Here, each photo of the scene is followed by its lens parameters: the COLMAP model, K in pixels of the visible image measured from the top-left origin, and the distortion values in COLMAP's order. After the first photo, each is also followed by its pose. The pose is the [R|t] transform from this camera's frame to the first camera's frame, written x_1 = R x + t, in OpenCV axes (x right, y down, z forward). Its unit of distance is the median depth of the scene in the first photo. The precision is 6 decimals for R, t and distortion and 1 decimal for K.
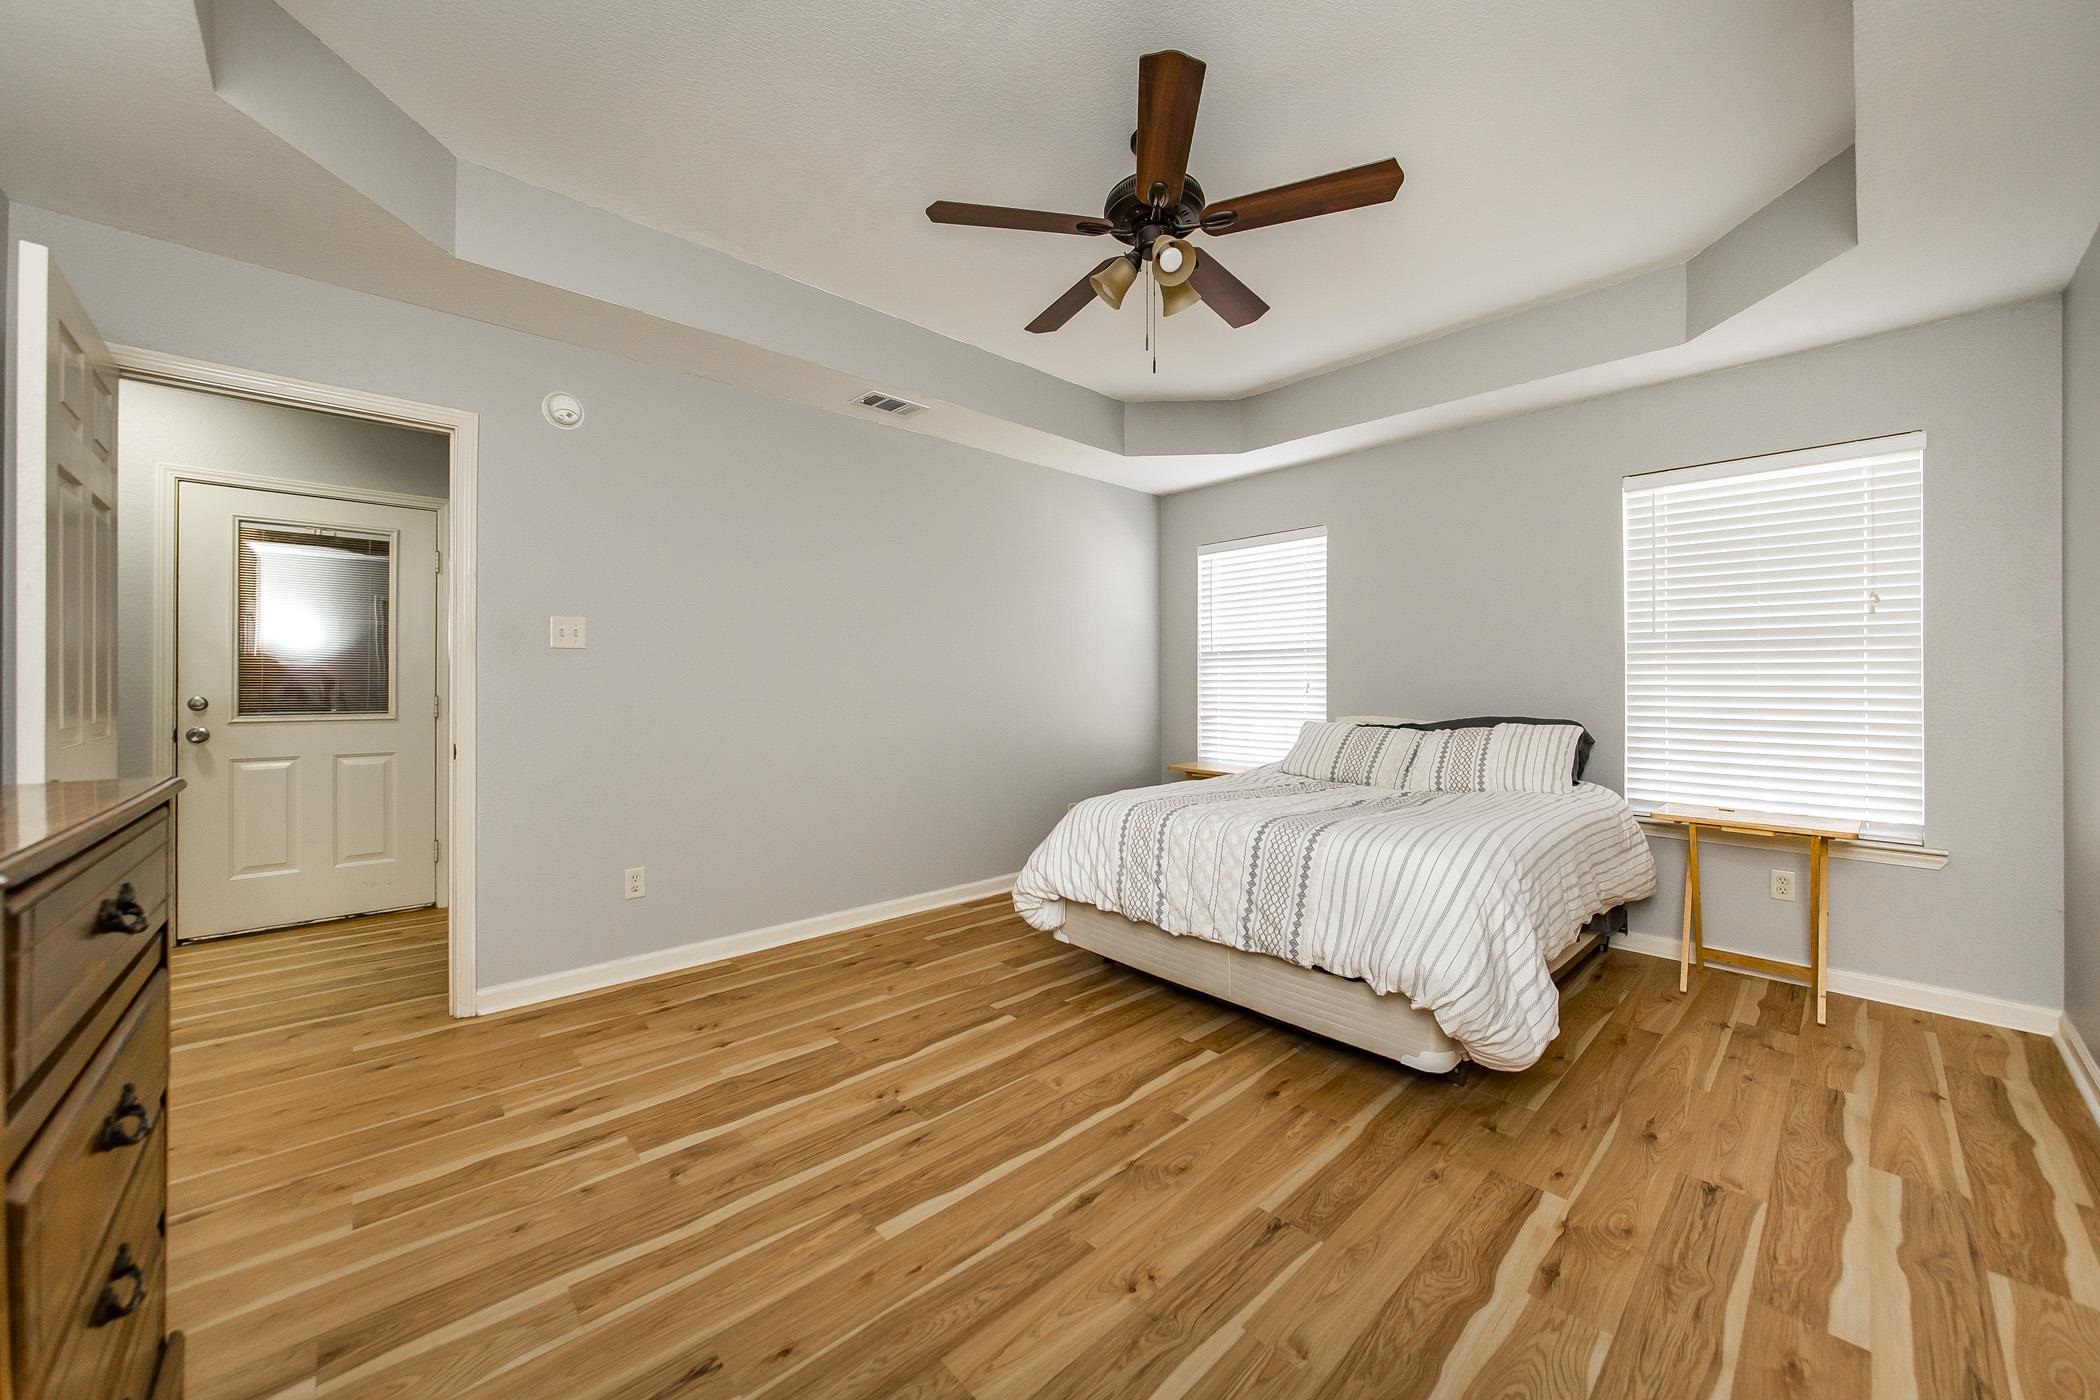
lens RADIAL K [[764.4, 0, 1044.5], [0, 764.4, 705.2], [0, 0, 1]] dist [-0.009086, -0.000174]
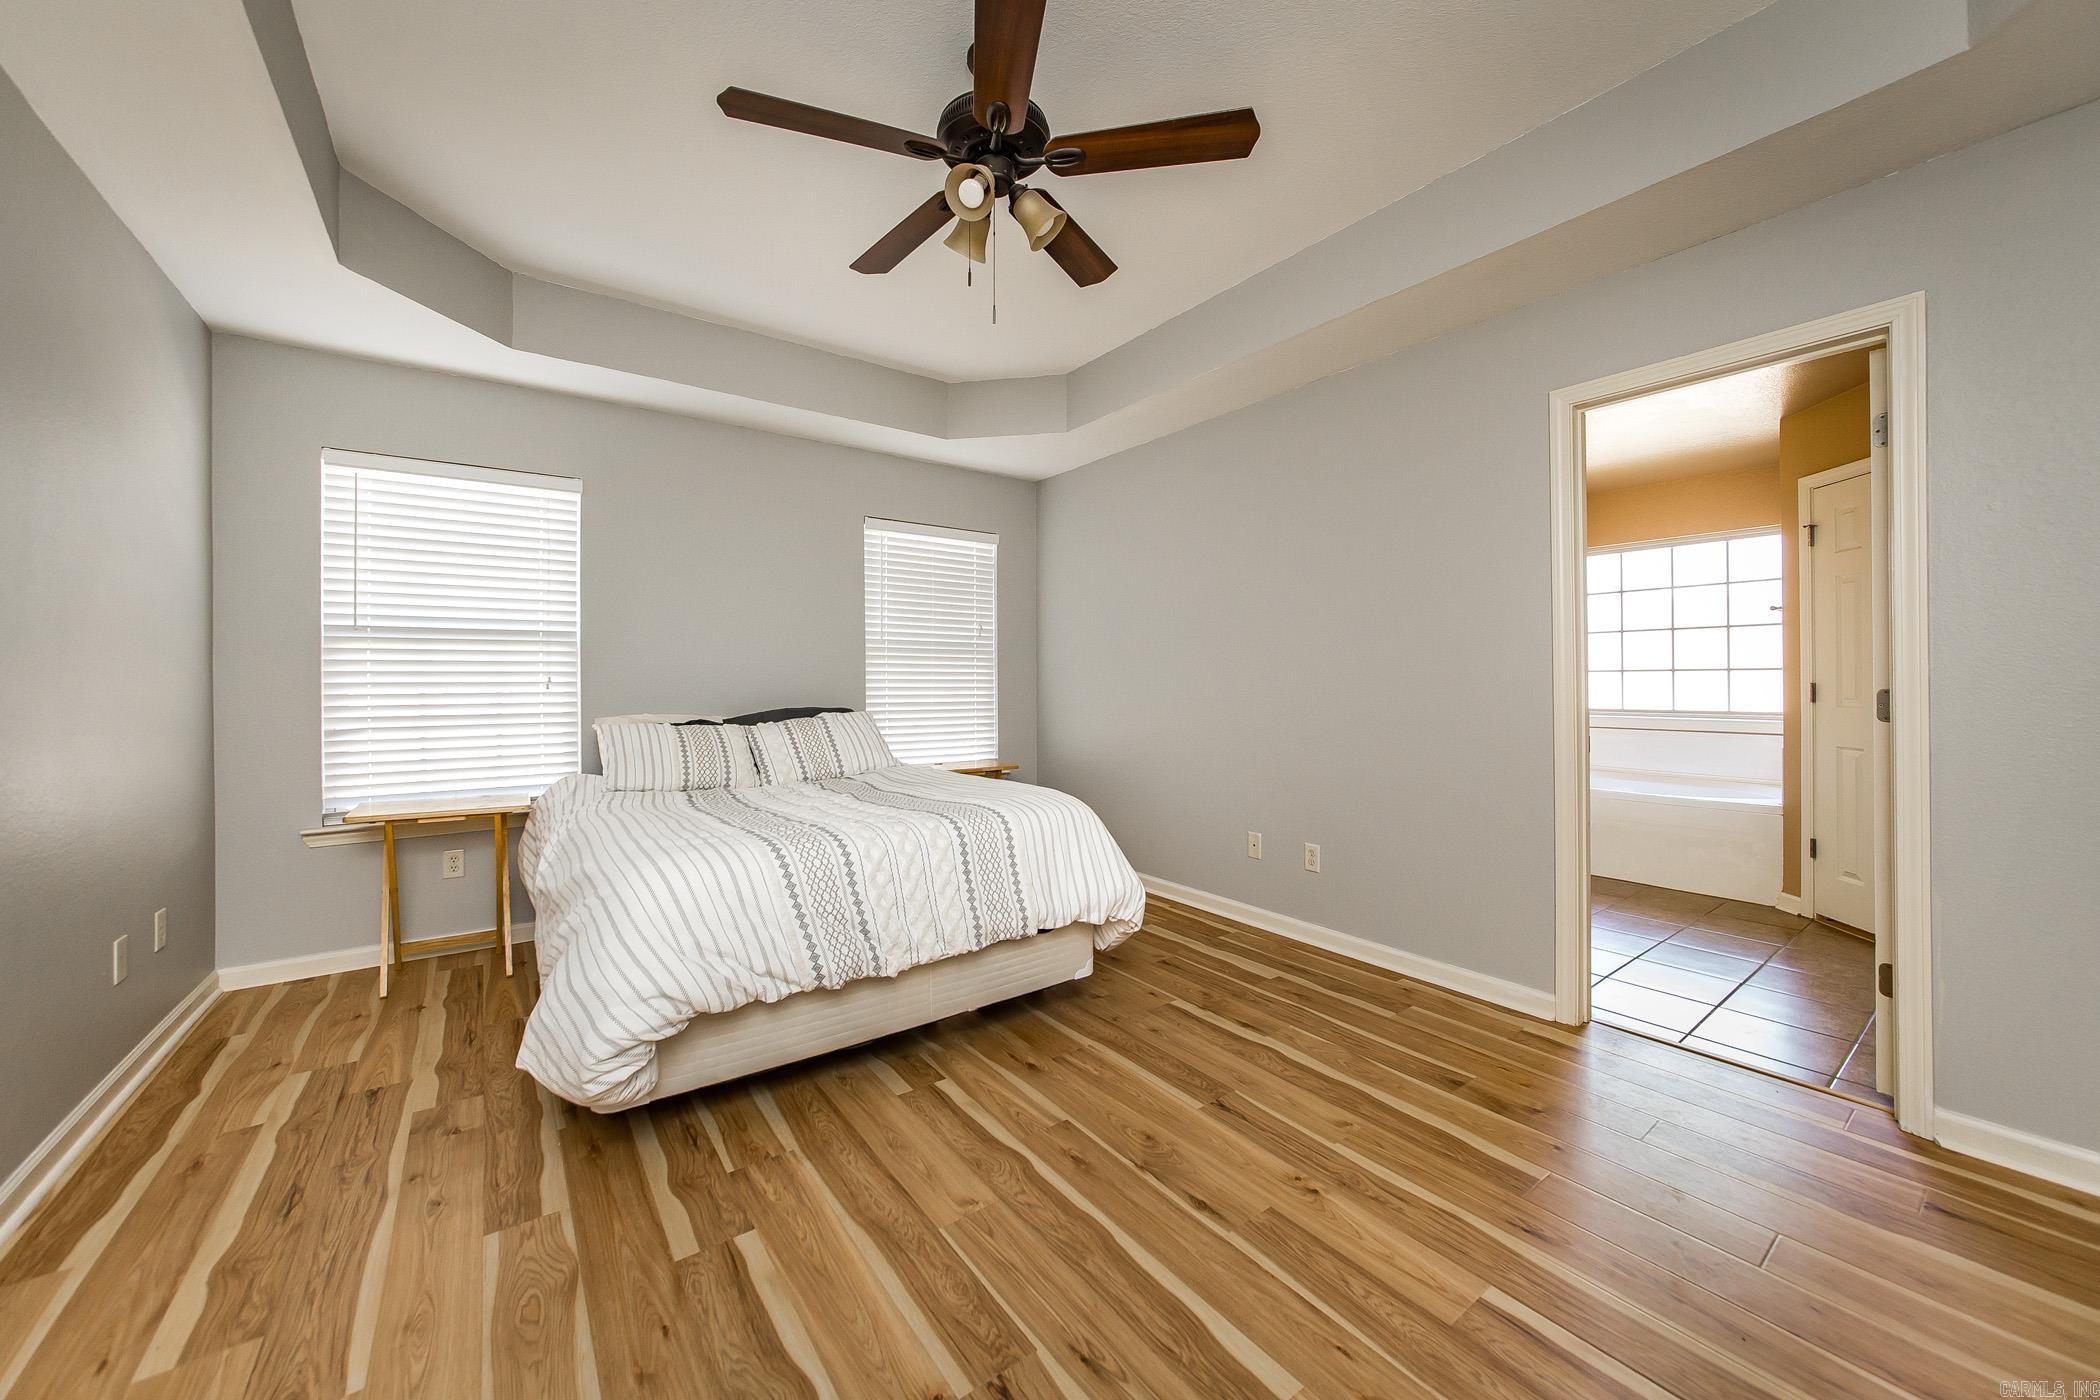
lens RADIAL K [[760.3, 0, 1050.4], [0, 760.3, 694.9], [0, 0, 1]] dist [-0.001670, -0.000382]
pose [[0.120884, -0.019572, 0.992474, -0.721090], [0.028761, 0.999455, 0.016206, -0.017329], [-0.992250, 0.026586, 0.121381, 0.829047]]
